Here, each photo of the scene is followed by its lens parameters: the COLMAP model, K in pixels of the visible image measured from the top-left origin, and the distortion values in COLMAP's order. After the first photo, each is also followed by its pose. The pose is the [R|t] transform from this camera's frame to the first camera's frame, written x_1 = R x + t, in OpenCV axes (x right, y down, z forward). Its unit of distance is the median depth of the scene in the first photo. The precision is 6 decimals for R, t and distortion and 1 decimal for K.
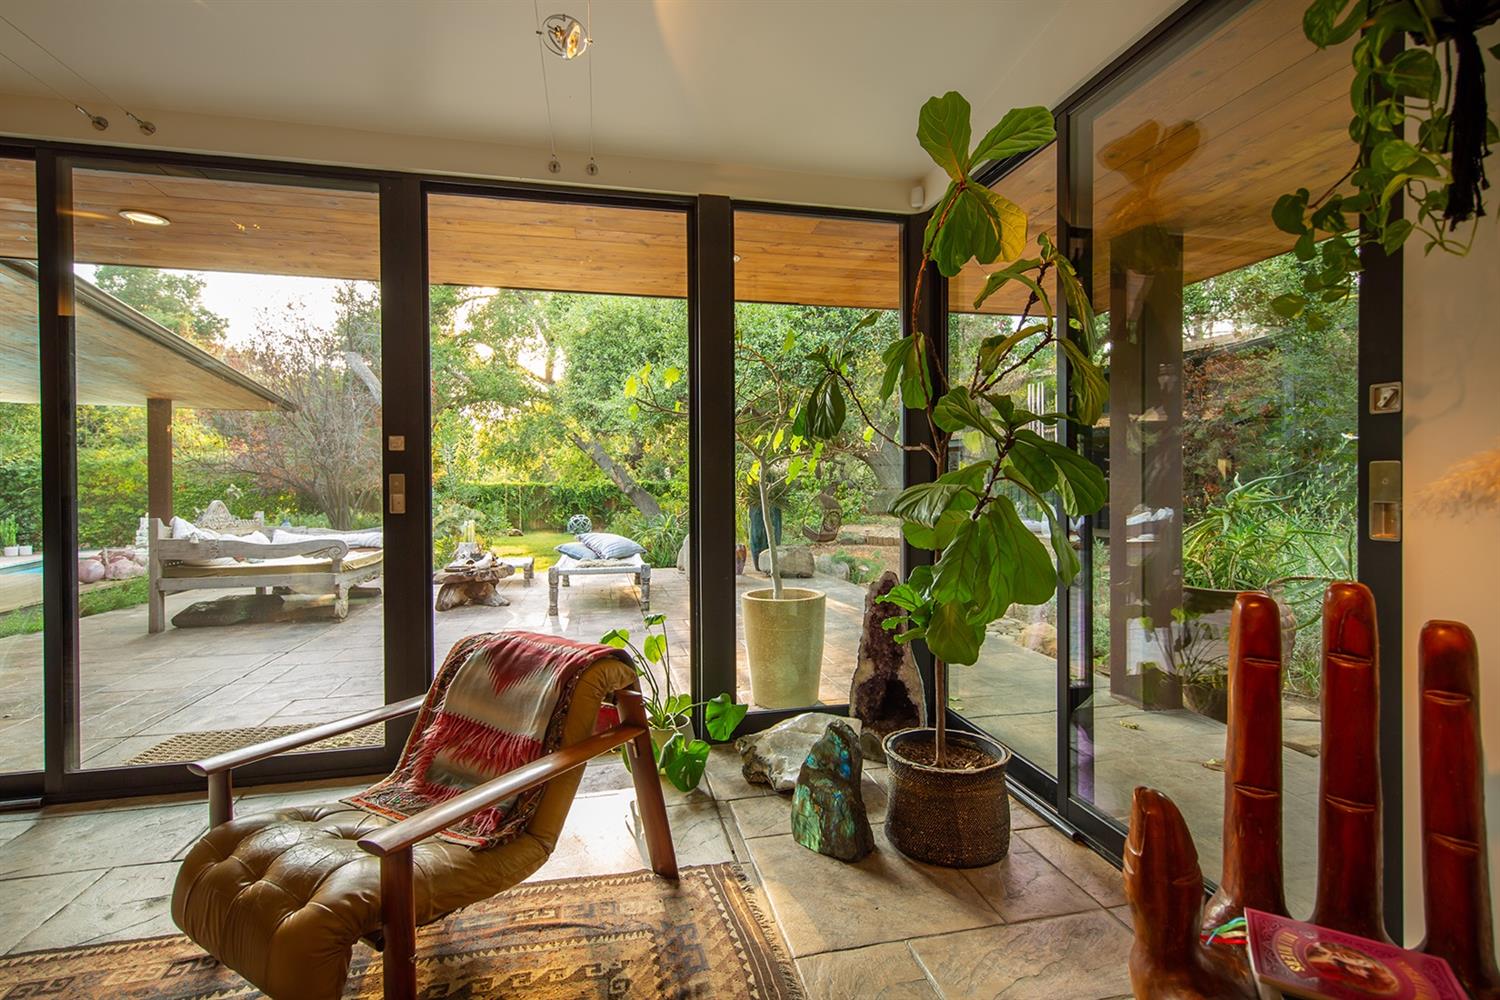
lens RADIAL K [[708.4, 0, 747.9], [0, 708.4, 488.9], [0, 0, 1]] dist [0.001943, 0.000466]
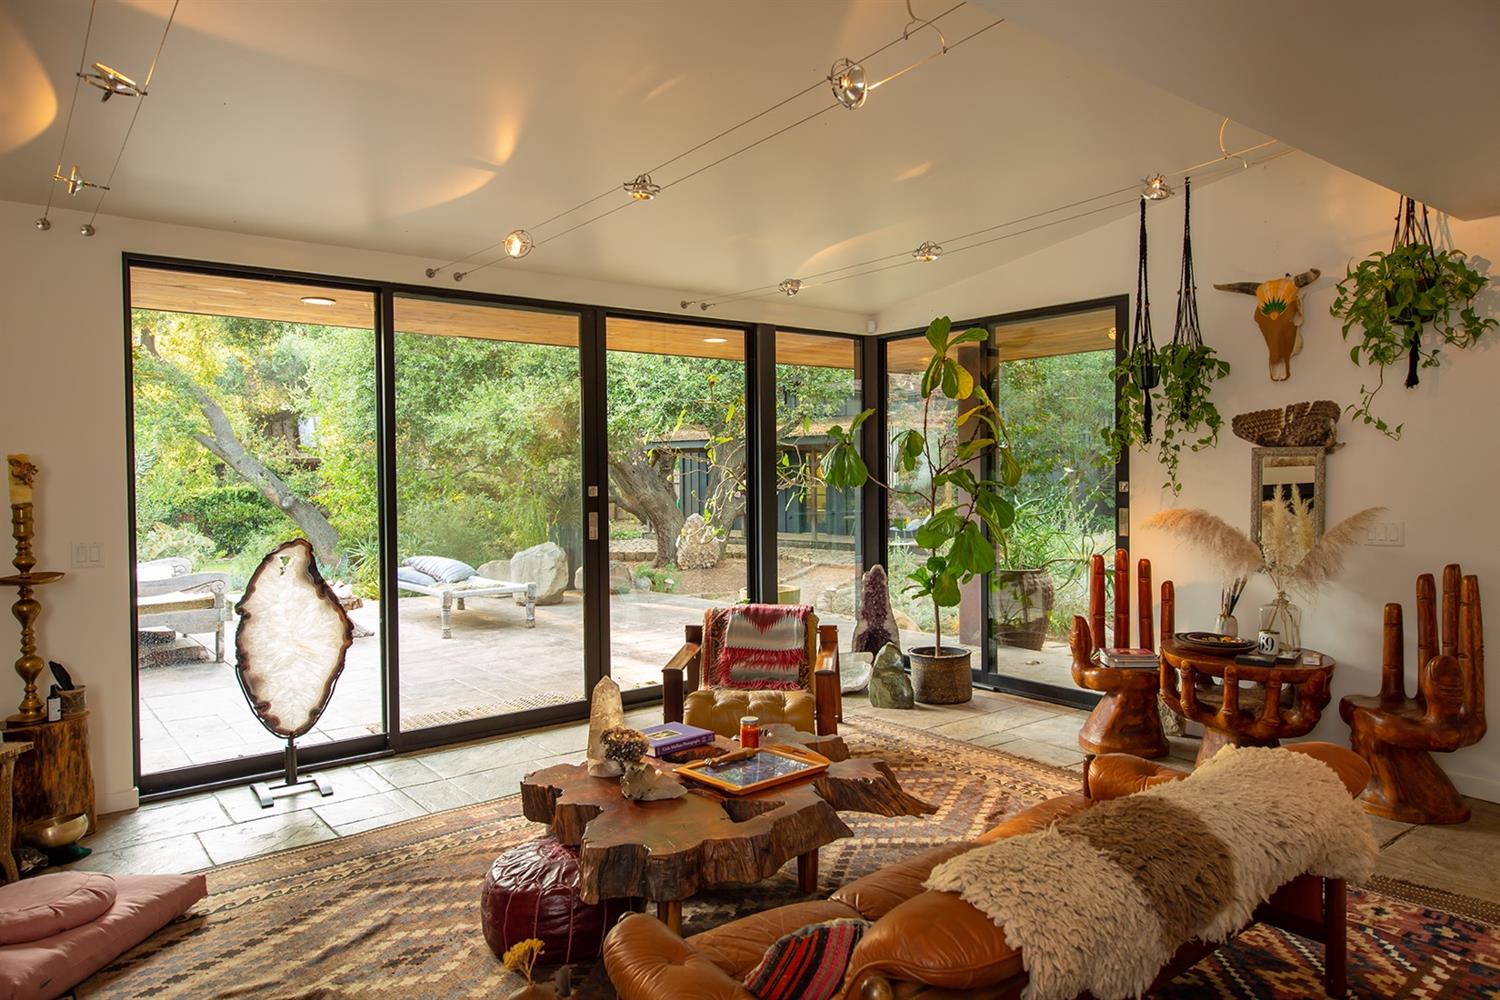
lens RADIAL K [[954.6, 0, 750.0], [0, 954.6, 500.0], [0, 0, 1]] dist [0.005157, 0.000156]
pose [[0.903966, -0.015407, 0.427327, -1.128178], [0.010807, 0.999855, 0.013190, -0.074575], [-0.427468, -0.007305, 0.904001, -0.983676]]
